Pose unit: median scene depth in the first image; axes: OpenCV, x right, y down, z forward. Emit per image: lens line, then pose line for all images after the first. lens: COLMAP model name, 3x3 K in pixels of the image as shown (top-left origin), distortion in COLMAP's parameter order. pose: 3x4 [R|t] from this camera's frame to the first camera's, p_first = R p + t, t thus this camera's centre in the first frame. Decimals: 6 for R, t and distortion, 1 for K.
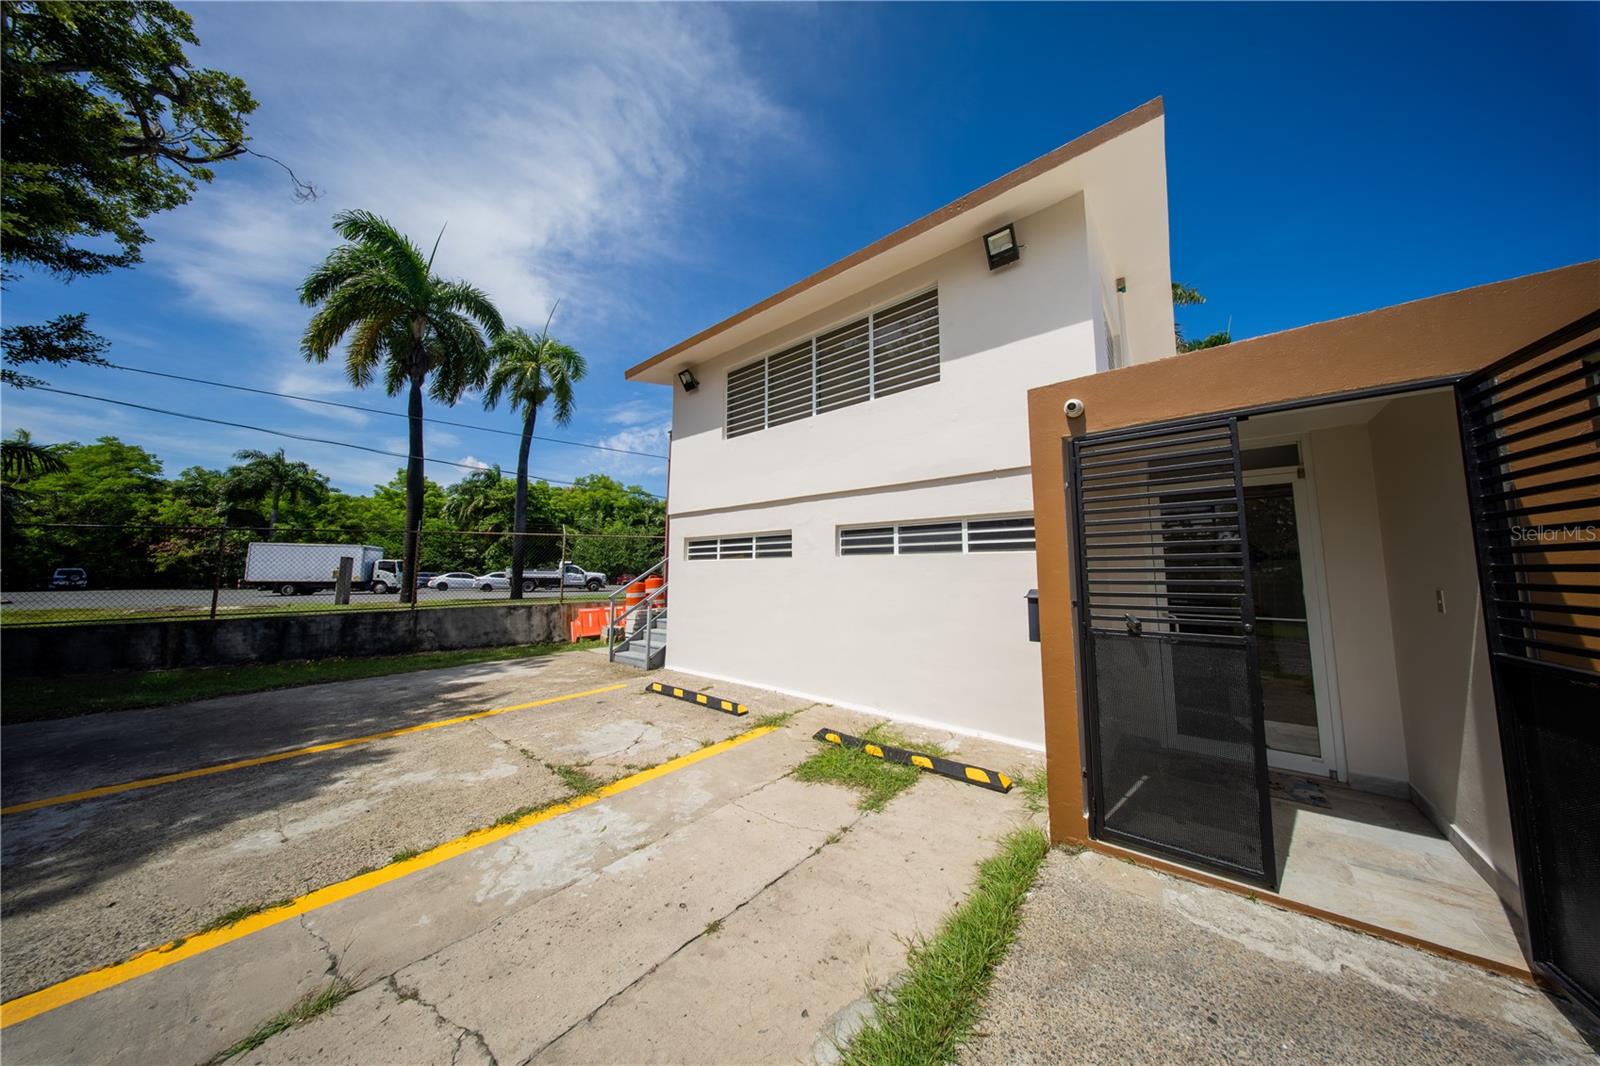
lens RADIAL K [[466.4, 0, 797.9], [0, 466.4, 525.2], [0, 0, 1]] dist [0.008355, -0.003676]
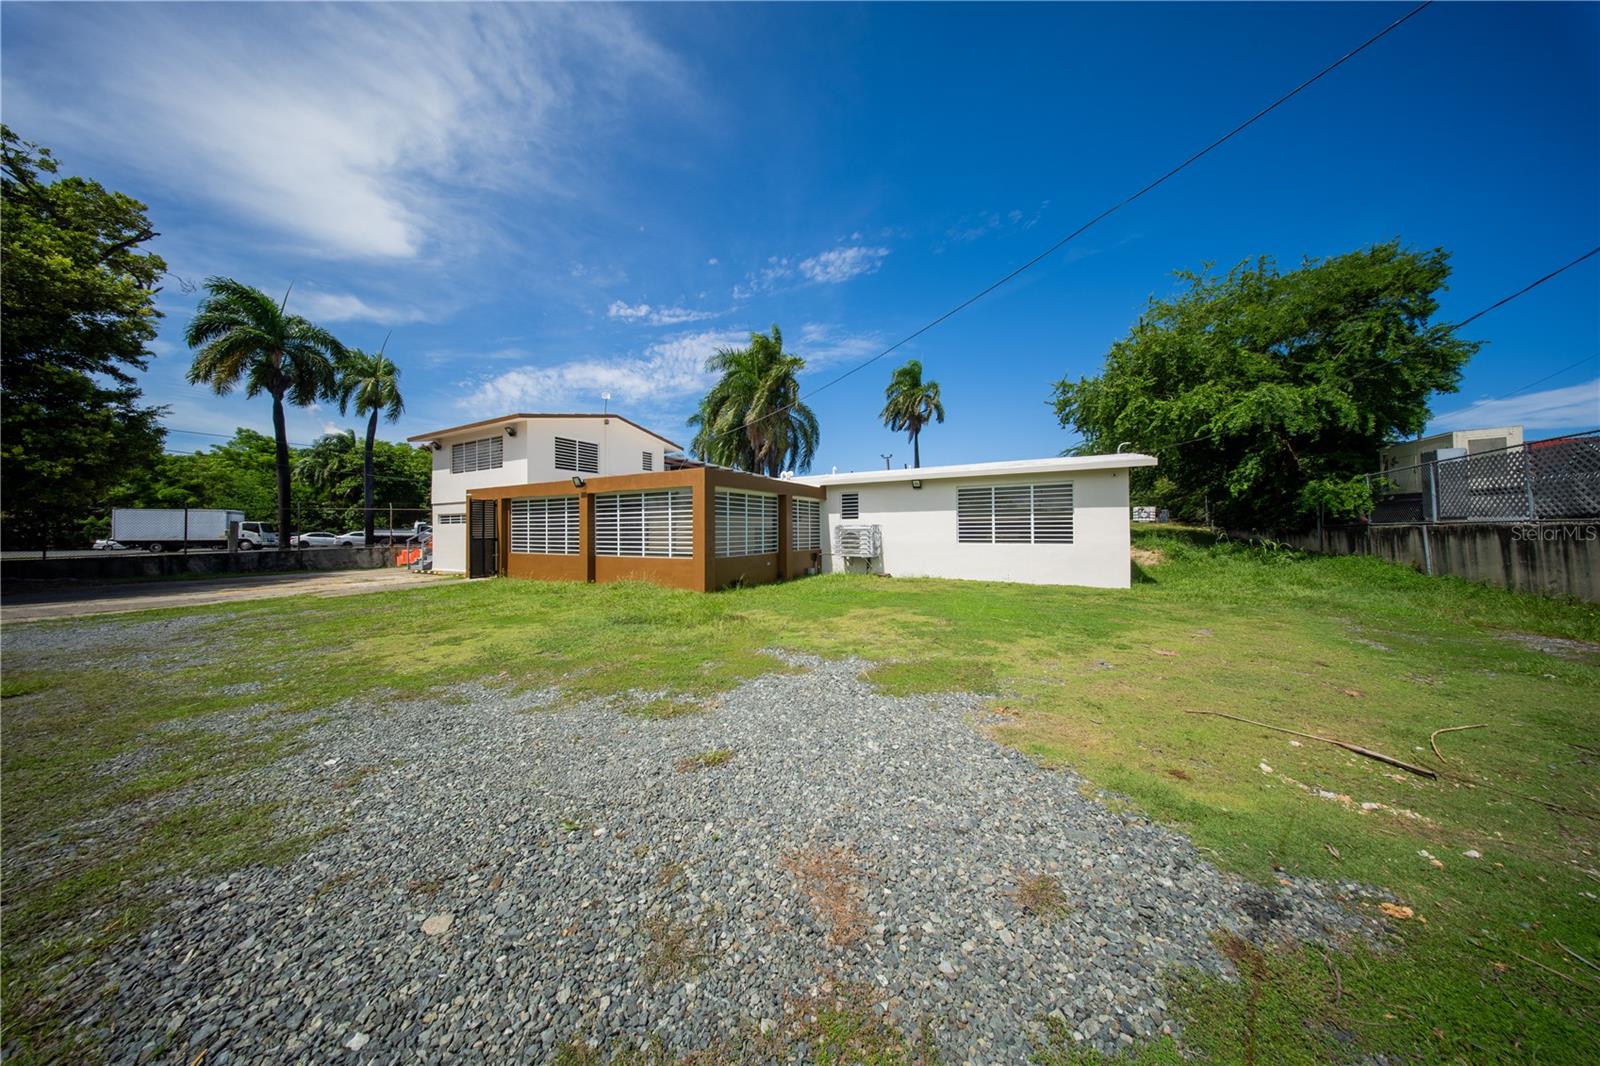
lens RADIAL K [[492.5, 0, 800.0], [0, 492.5, 533.0], [0, 0, 1]] dist [-0.001628, -0.000122]
pose [[0.987930, -0.005098, 0.154815, 1.869036], [-0.010900, 0.994692, 0.102314, -0.242414], [-0.154515, -0.102767, 0.982631, -2.709433]]
